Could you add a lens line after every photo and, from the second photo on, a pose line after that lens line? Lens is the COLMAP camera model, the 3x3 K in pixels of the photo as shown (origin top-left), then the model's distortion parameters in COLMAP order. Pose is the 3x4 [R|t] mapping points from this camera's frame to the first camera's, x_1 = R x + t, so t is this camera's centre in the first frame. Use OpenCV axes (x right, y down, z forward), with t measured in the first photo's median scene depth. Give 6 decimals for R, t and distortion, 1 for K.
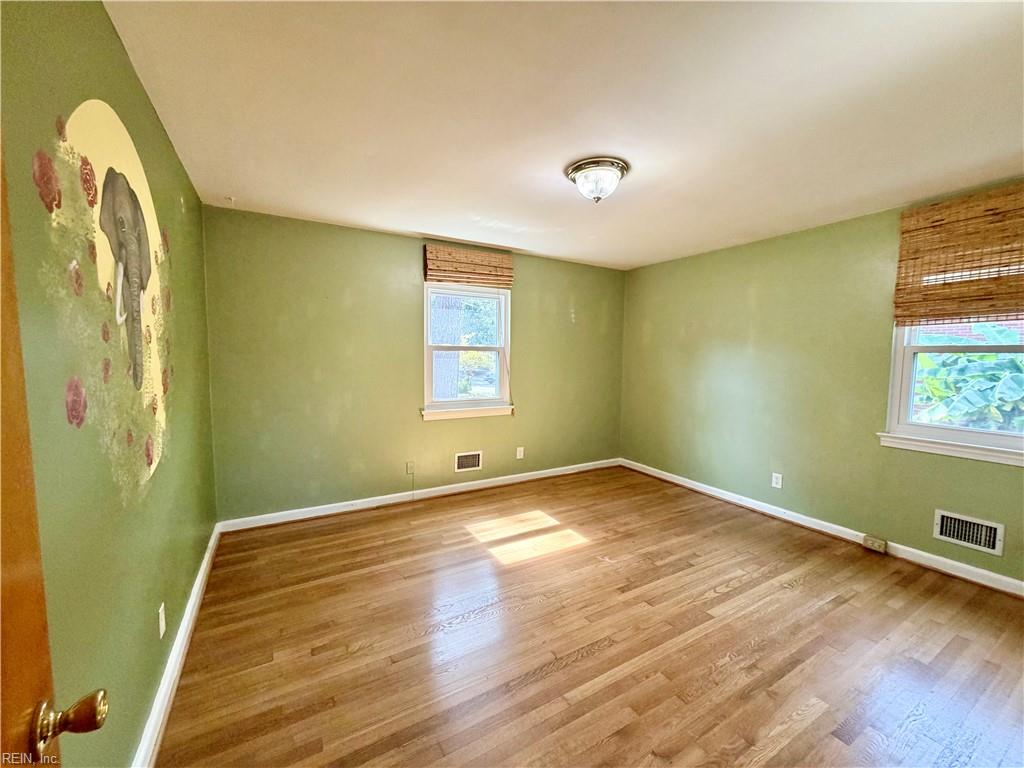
lens RADIAL K [[407.7, 0, 516.1], [0, 407.7, 383.5], [0, 0, 1]] dist [0.002500, -0.000188]
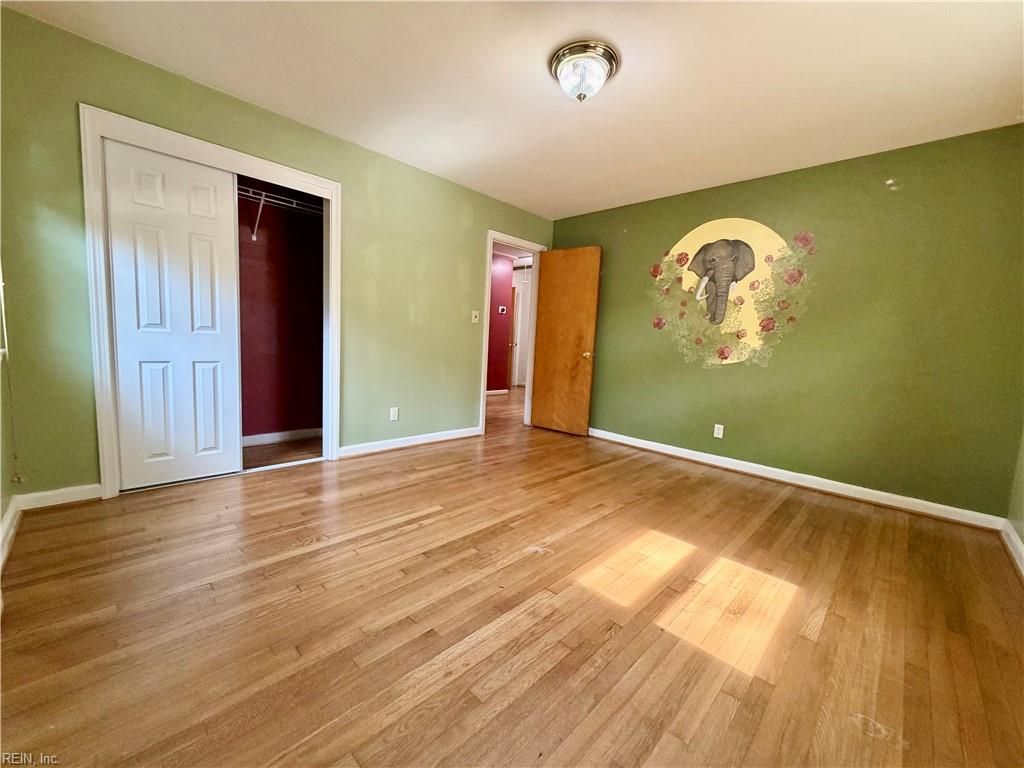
lens RADIAL K [[407.7, 0, 516.1], [0, 407.7, 383.5], [0, 0, 1]] dist [0.002500, -0.000188]
pose [[-0.959207, -0.028742, -0.281240, 0.539813], [-0.080724, 0.981247, 0.175040, 0.017807], [0.270935, 0.190602, -0.943539, 1.835805]]
